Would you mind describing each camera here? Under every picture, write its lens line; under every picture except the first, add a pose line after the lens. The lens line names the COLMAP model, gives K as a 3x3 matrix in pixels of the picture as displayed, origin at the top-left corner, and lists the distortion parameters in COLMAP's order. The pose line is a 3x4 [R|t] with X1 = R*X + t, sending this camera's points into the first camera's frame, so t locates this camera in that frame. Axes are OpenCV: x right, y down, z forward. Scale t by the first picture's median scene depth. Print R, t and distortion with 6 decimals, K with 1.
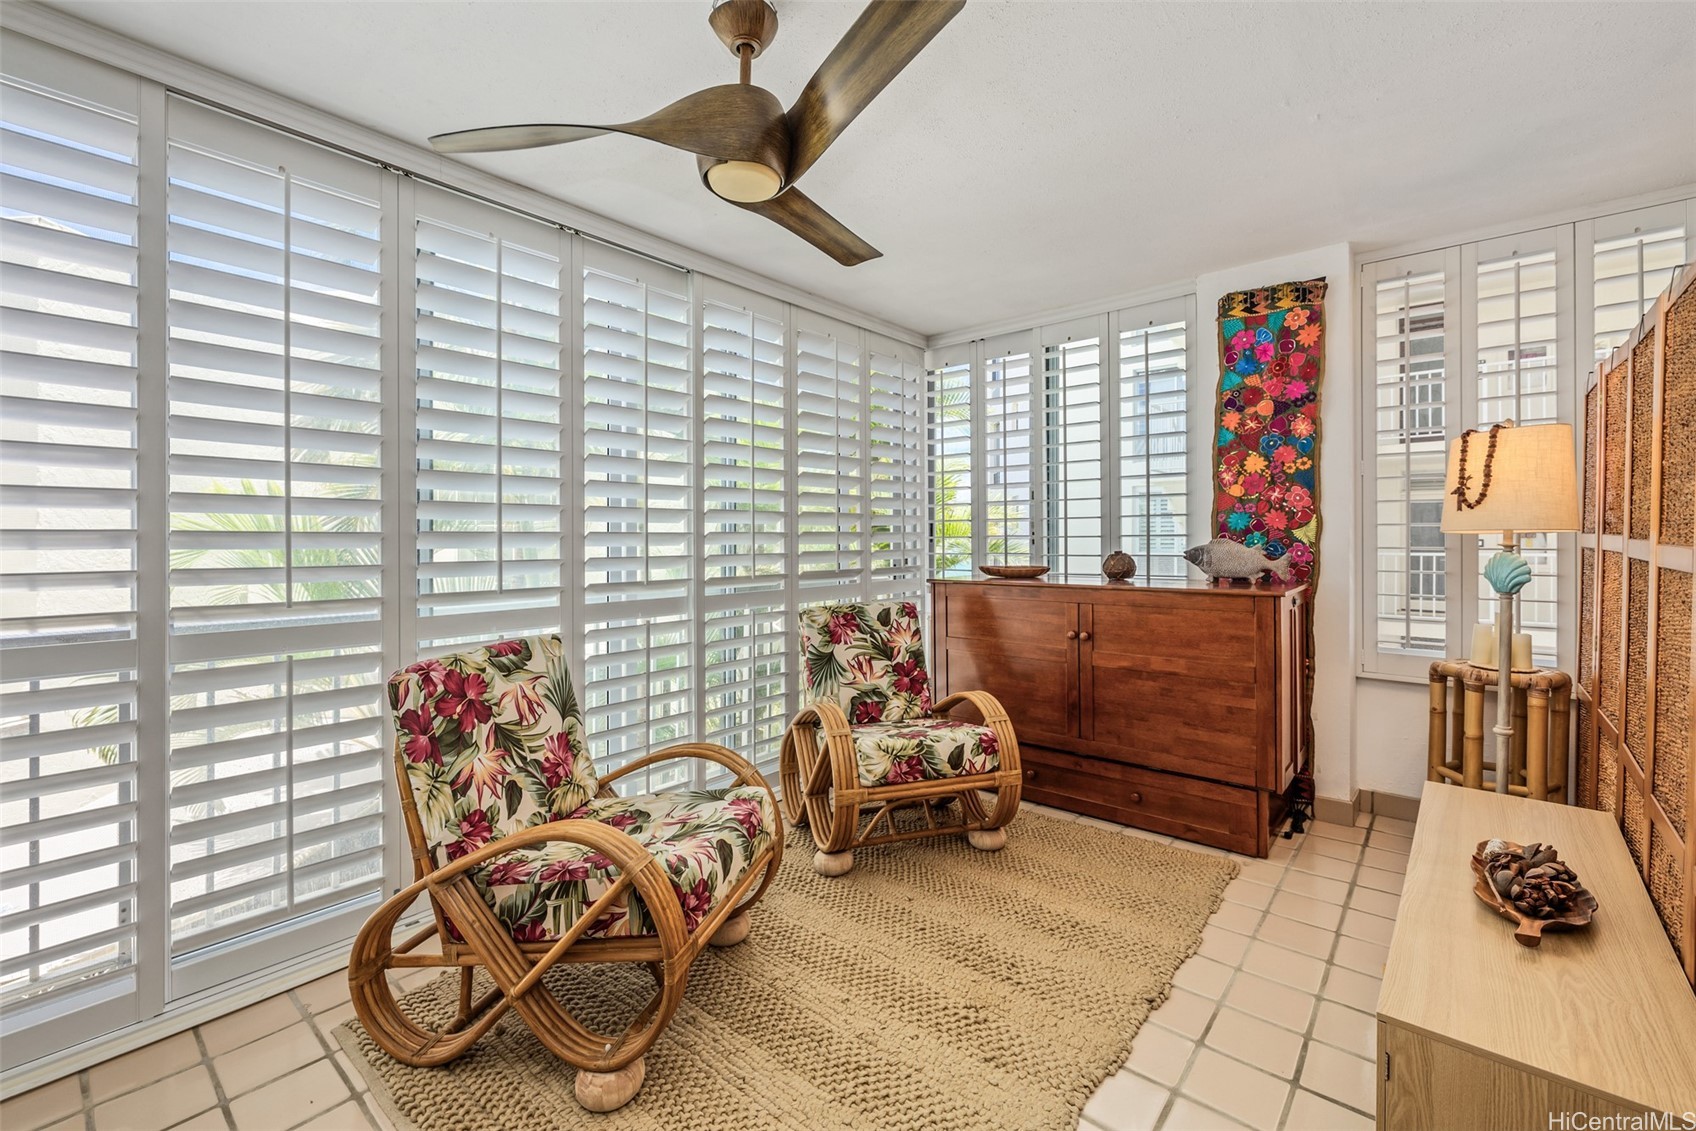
lens RADIAL K [[715.6, 0, 843.0], [0, 715.6, 544.0], [0, 0, 1]] dist [-0.000536, -0.000064]
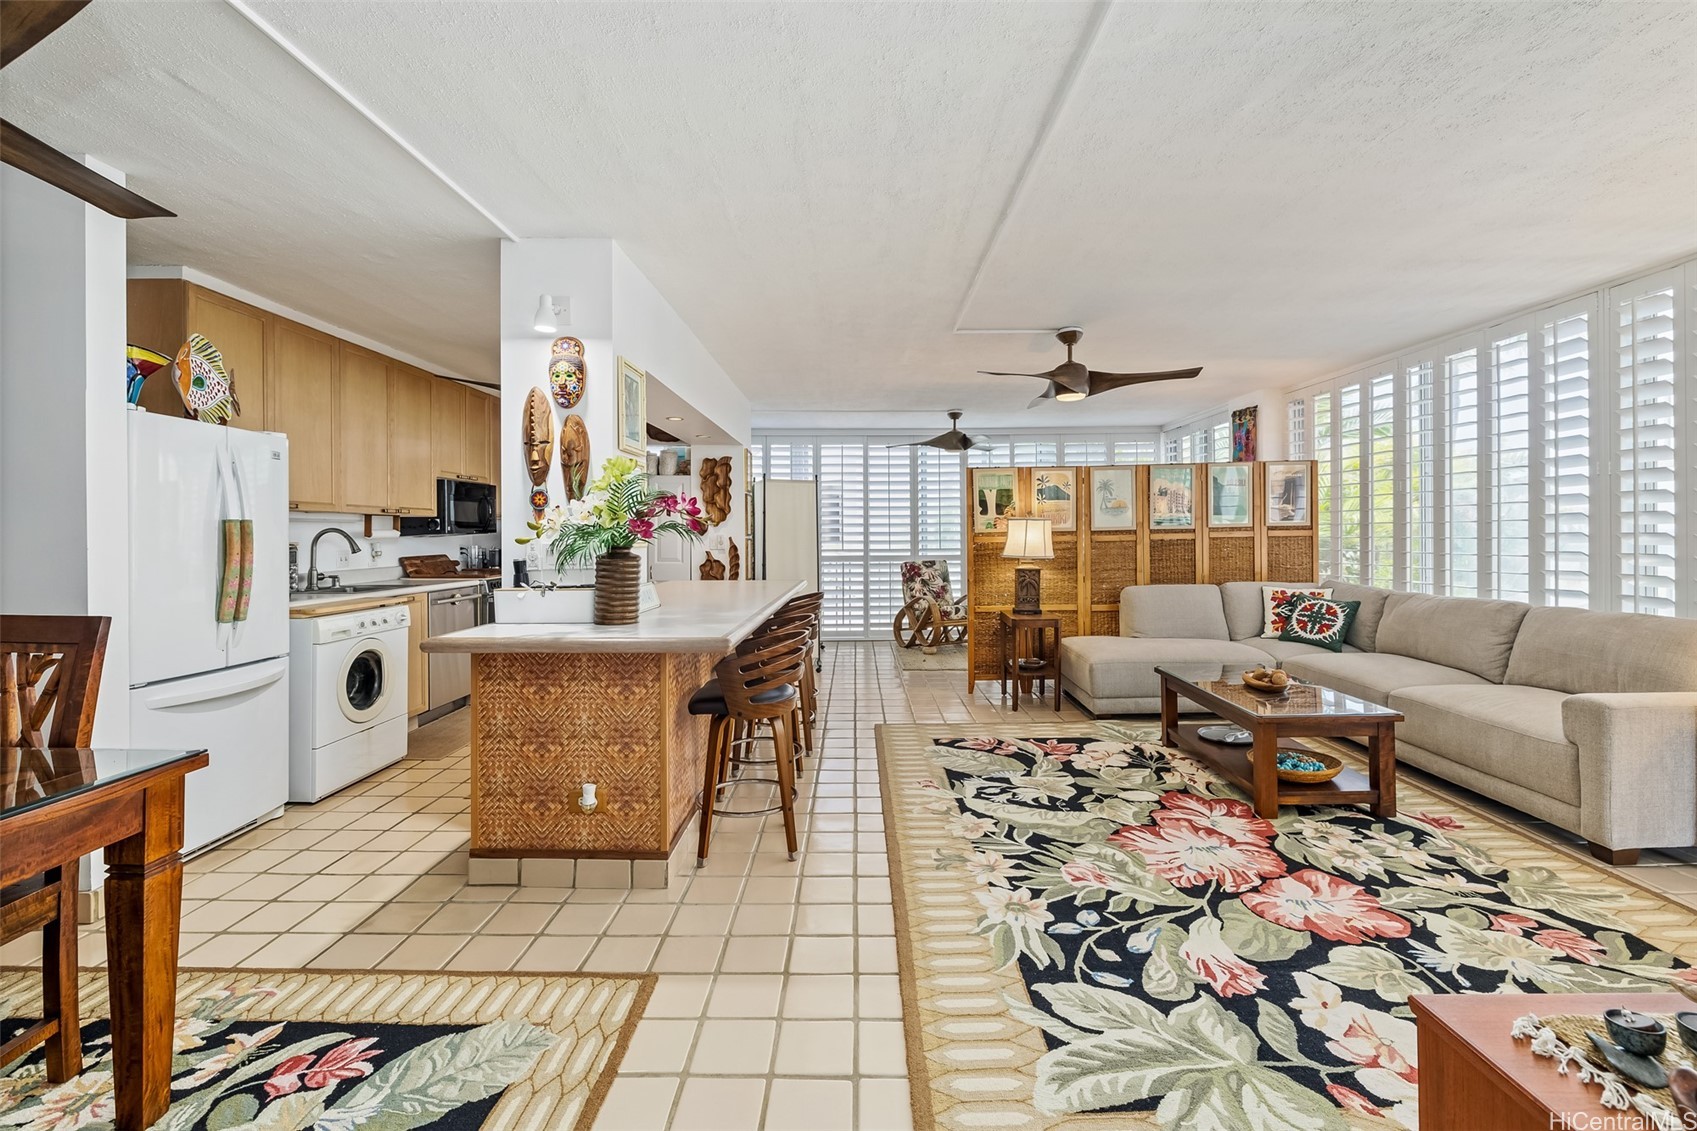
lens RADIAL K [[716.0, 0, 843.5], [0, 716.0, 544.0], [0, 0, 1]] dist [-0.000536, -0.000064]
pose [[0.643163, 0.012495, -0.765627, 2.334384], [0.004706, 0.999783, 0.020270, -0.033425], [0.765715, -0.016640, 0.642965, -1.962526]]
